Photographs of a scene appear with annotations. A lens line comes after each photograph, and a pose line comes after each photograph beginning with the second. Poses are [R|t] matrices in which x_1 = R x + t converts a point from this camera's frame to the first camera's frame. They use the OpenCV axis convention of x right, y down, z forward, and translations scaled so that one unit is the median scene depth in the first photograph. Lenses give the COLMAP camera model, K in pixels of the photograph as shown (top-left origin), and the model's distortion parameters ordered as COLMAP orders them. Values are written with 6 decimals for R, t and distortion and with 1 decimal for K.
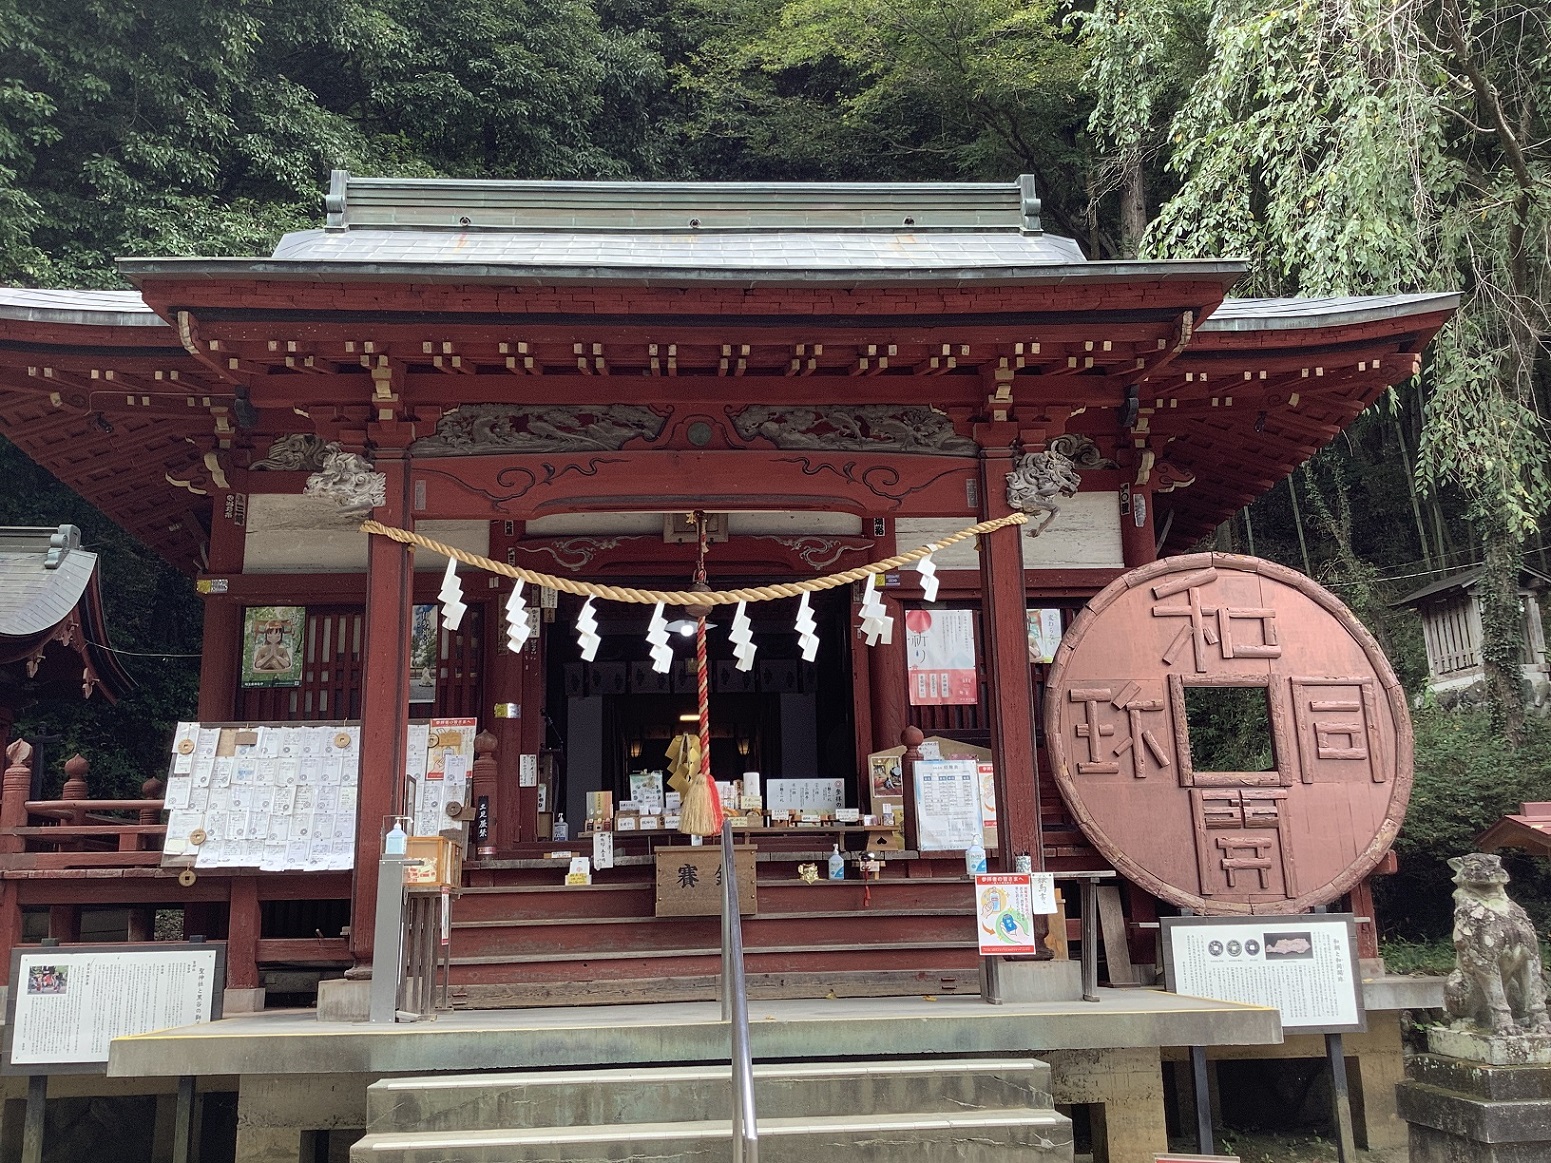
lens RADIAL K [[1427.9, 0, 775.5], [0, 1427.9, 581.5], [0, 0, 1]] dist [0.097361, -0.166848]
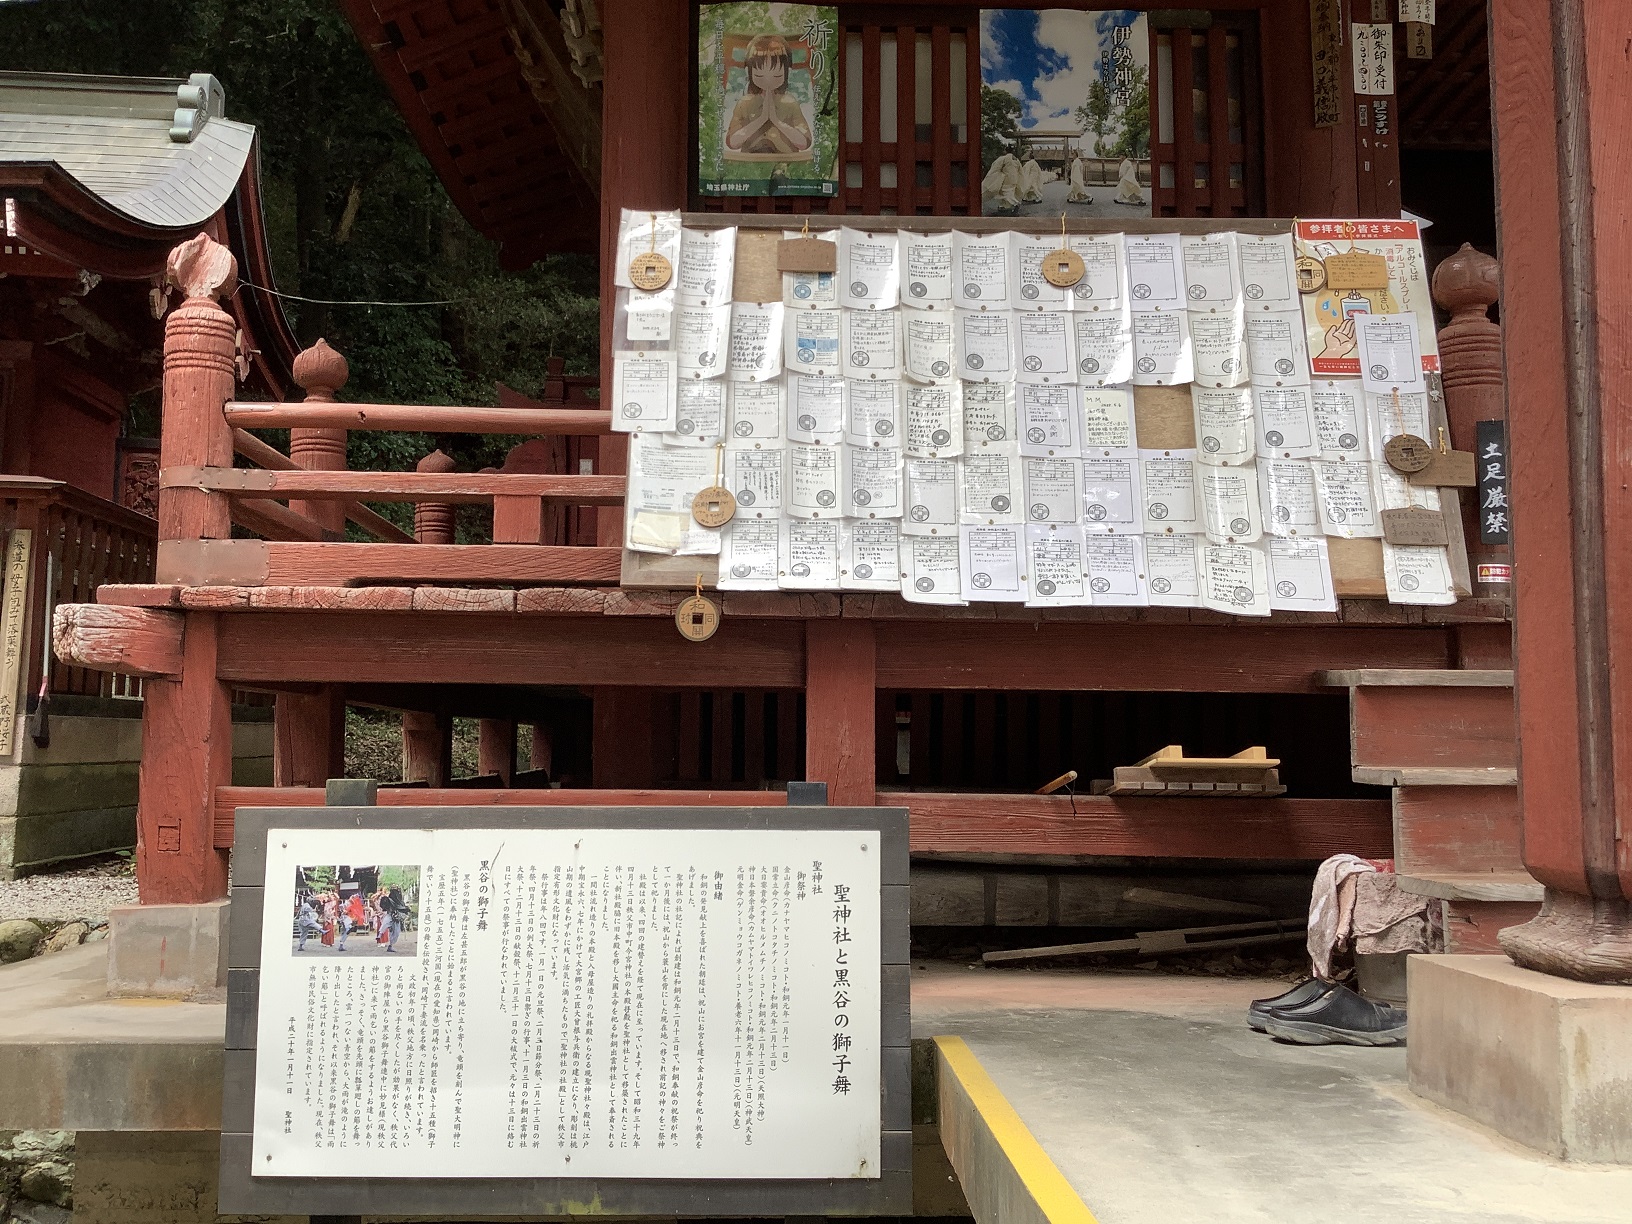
lens RADIAL K [[1433.3, 0, 816.0], [0, 1433.3, 612.0], [0, 0, 1]] dist [0.084981, -0.140575]
pose [[0.999470, 0.024640, -0.021282, -0.361705], [-0.021581, 0.990798, 0.133618, 0.152409], [0.024378, -0.133088, 0.990804, 0.637889]]
